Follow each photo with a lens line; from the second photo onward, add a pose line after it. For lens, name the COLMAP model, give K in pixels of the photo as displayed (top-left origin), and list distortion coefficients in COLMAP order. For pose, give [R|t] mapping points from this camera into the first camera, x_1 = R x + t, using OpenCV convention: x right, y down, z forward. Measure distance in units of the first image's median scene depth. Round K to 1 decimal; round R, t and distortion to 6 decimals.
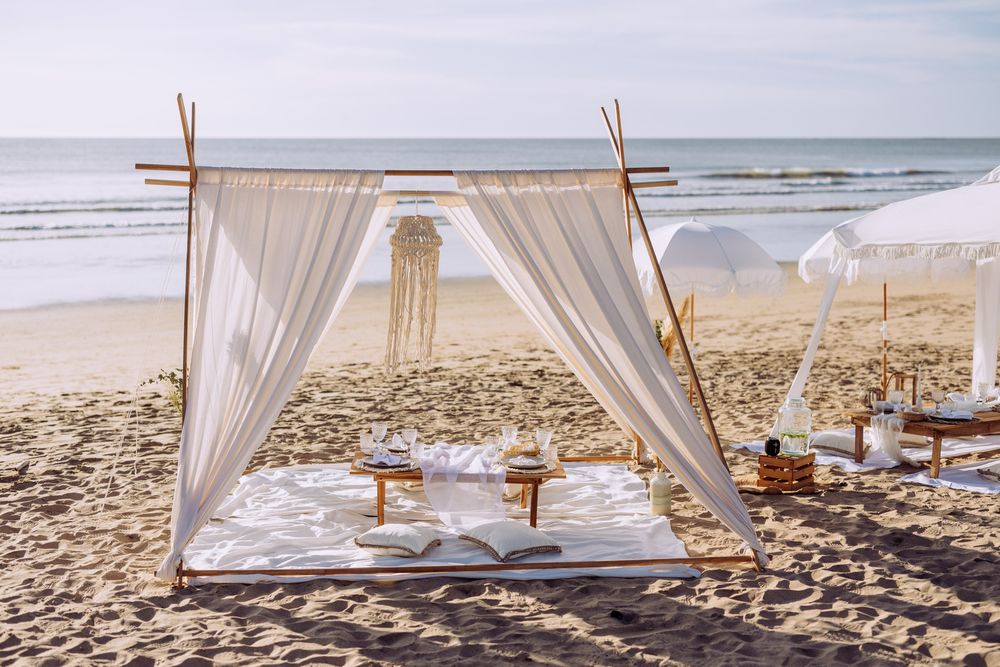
lens RADIAL K [[1442.5, 0, 500.0], [0, 1442.5, 333.5], [0, 0, 1]] dist [0.019855, 0.082358]
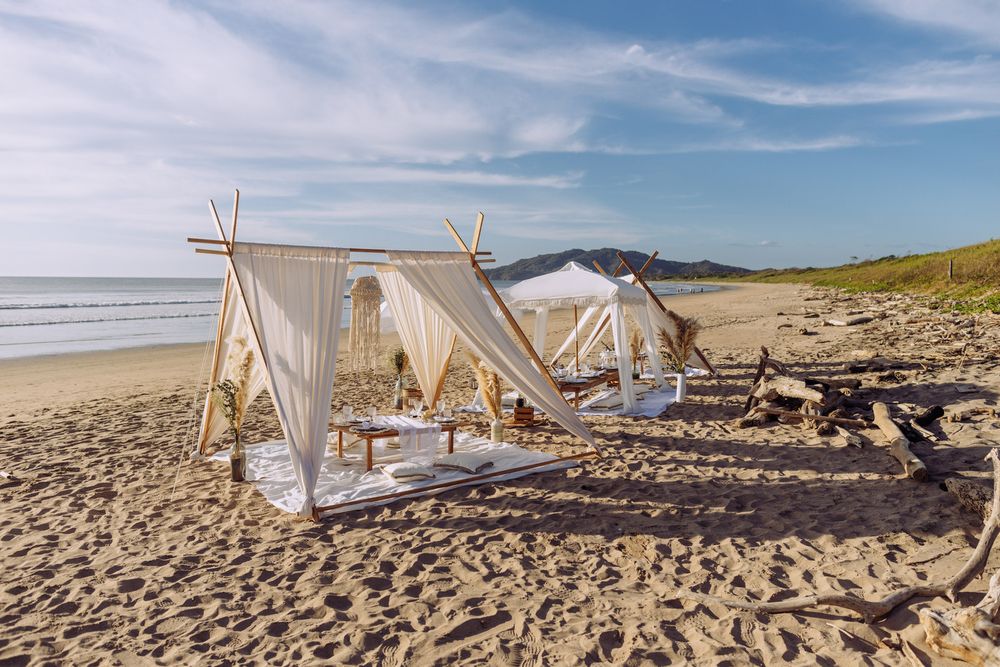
lens RADIAL K [[712.8, 0, 520.2], [0, 712.8, 335.8], [0, 0, 1]] dist [-0.005731, -0.001374]
pose [[0.820452, -0.038246, 0.570434, -0.384841], [0.070143, 0.996956, -0.034043, 0.025412], [-0.567396, 0.067943, 0.820637, 0.243725]]
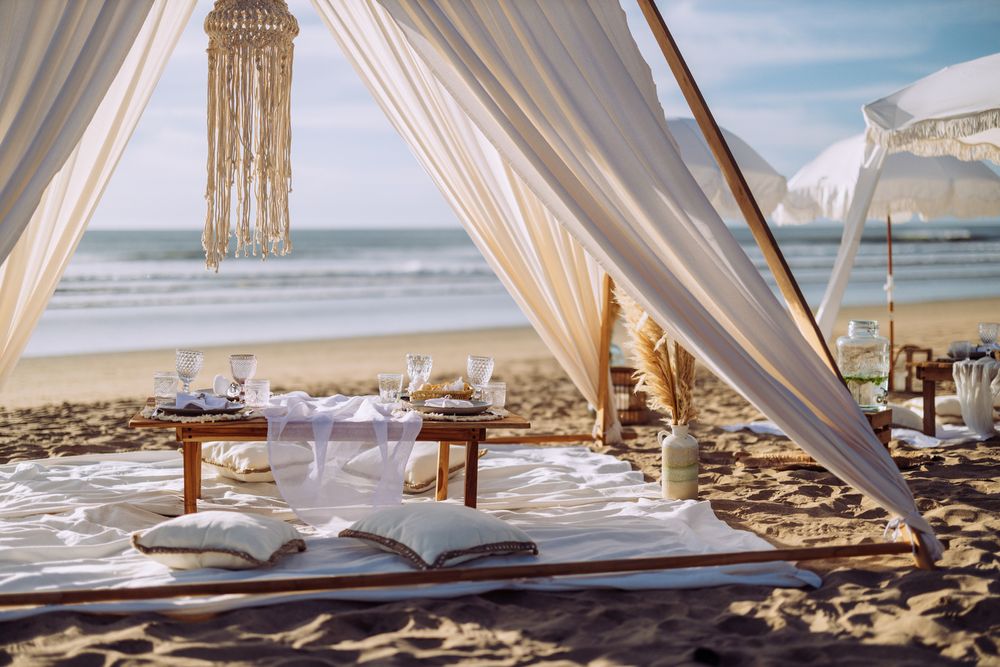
lens RADIAL K [[1442.5, 0, 500.0], [0, 1442.5, 333.5], [0, 0, 1]] dist [0.019855, 0.082358]
pose [[0.993470, -0.013711, 0.113271, -0.027457], [0.020736, 0.997918, -0.061079, 0.095536], [-0.112198, 0.063029, 0.991685, 0.438940]]
